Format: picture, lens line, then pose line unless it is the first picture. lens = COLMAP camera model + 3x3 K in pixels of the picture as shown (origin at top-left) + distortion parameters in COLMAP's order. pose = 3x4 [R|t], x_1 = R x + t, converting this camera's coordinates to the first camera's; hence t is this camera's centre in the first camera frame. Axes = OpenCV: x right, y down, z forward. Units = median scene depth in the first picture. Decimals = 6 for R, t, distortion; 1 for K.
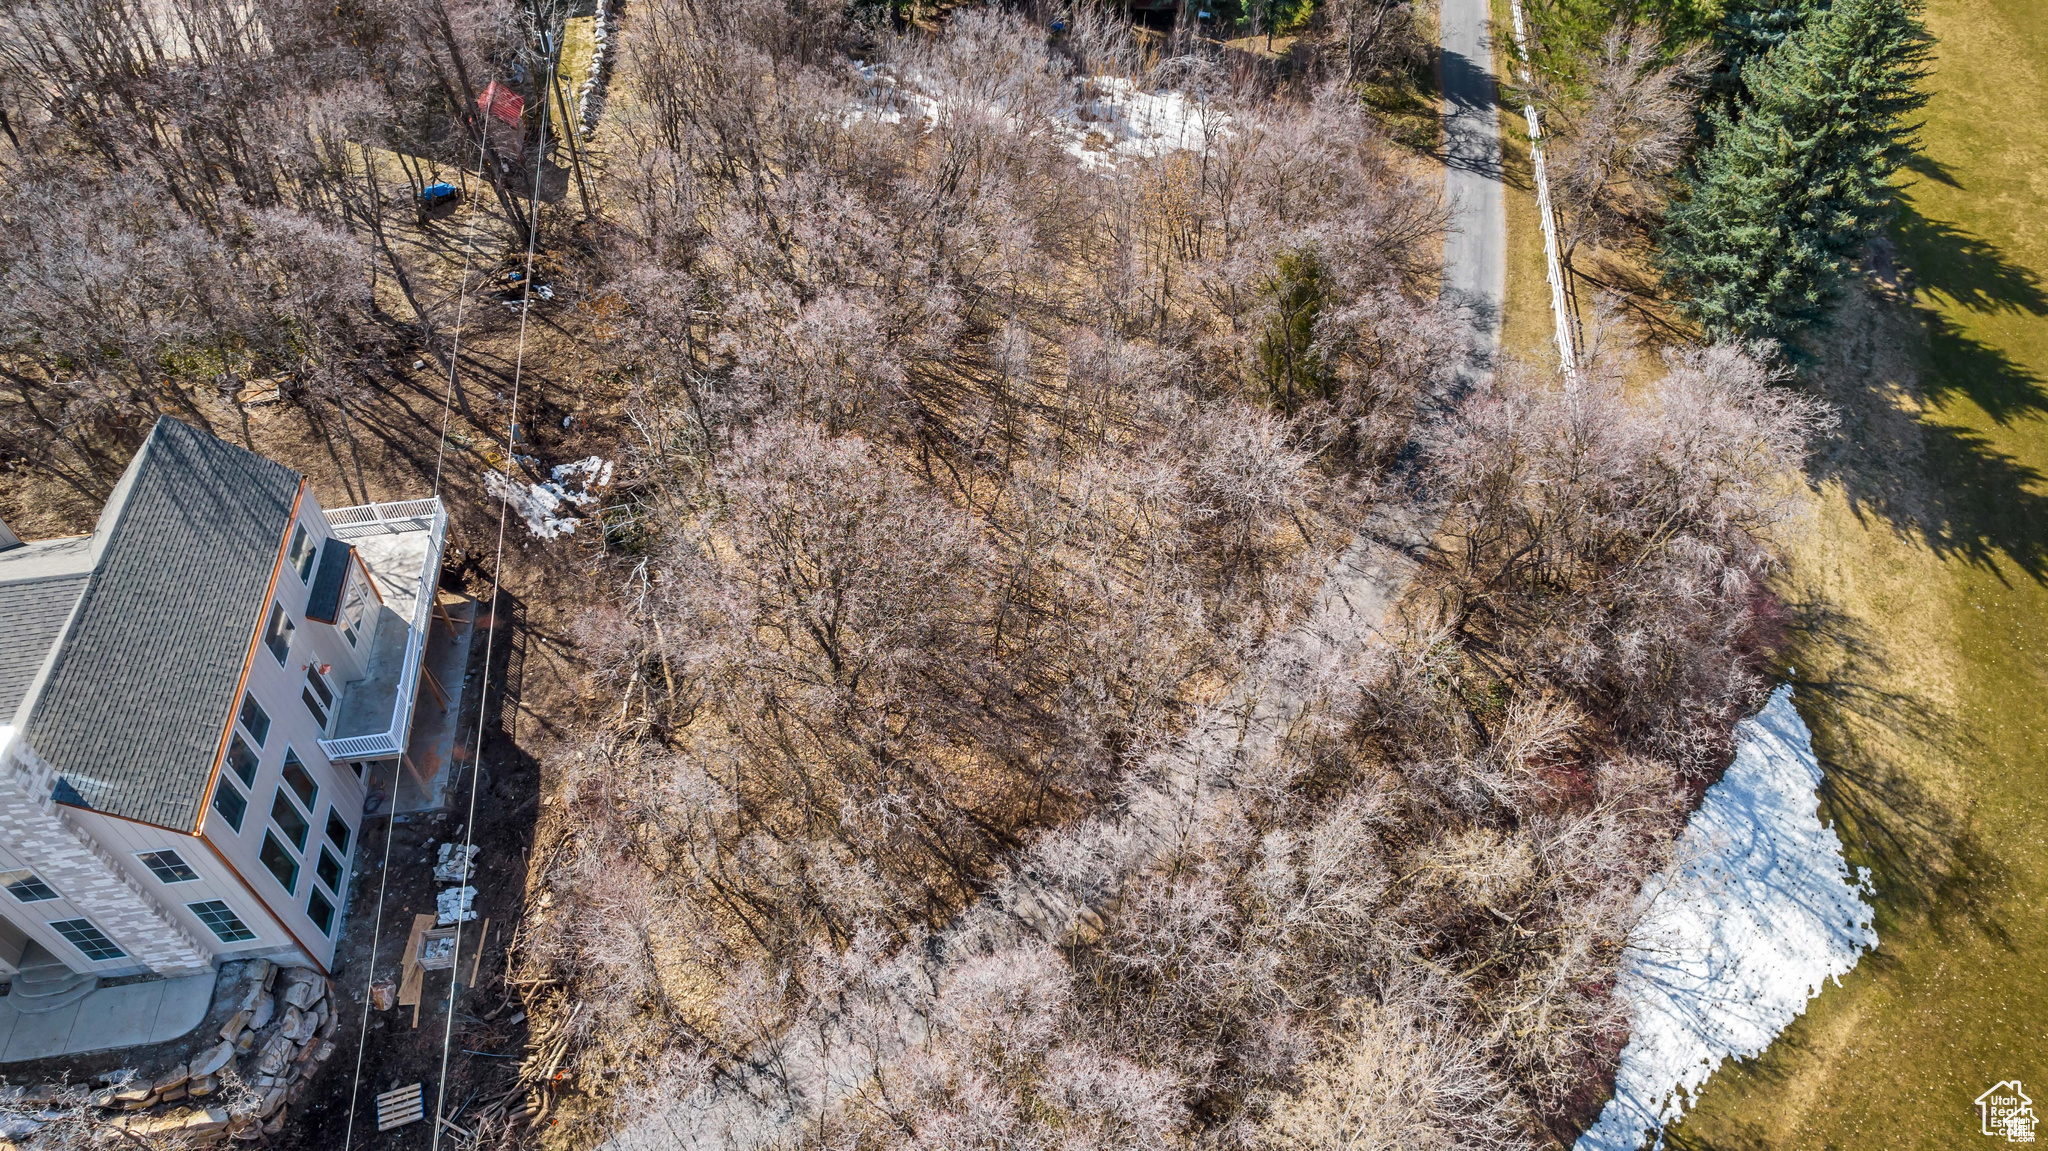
lens RADIAL K [[1276.8, 0, 1024.0], [0, 1276.8, 575.5], [0, 0, 1]] dist [-0.065463, 0.049854]
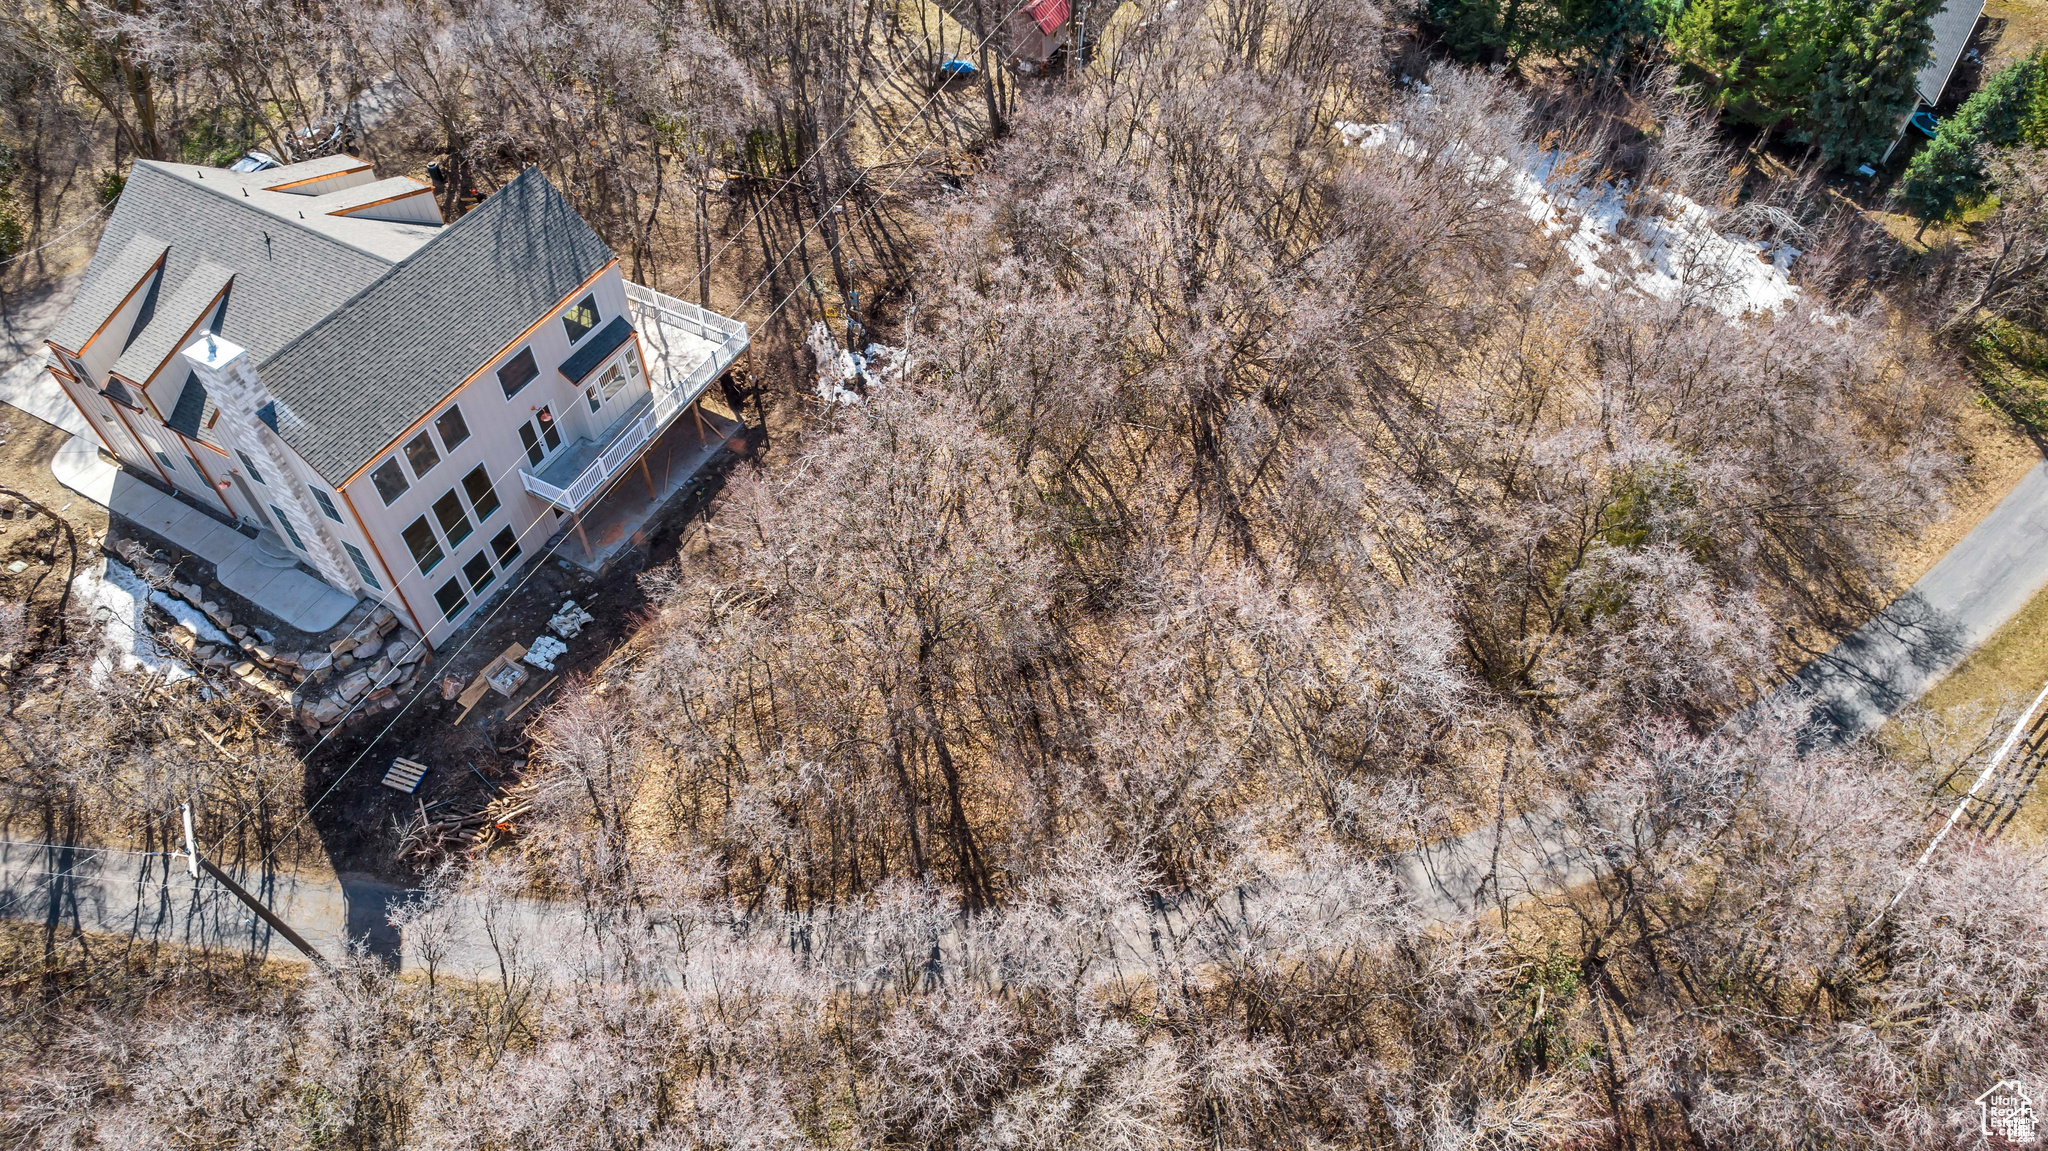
lens RADIAL K [[1276.8, 0, 1024.0], [0, 1276.8, 575.5], [0, 0, 1]] dist [-0.065463, 0.049854]
pose [[0.798584, 0.466917, -0.379807, 0.286640], [-0.454617, 0.881476, 0.127766, -0.137317], [0.394447, 0.070634, 0.916200, 0.111573]]
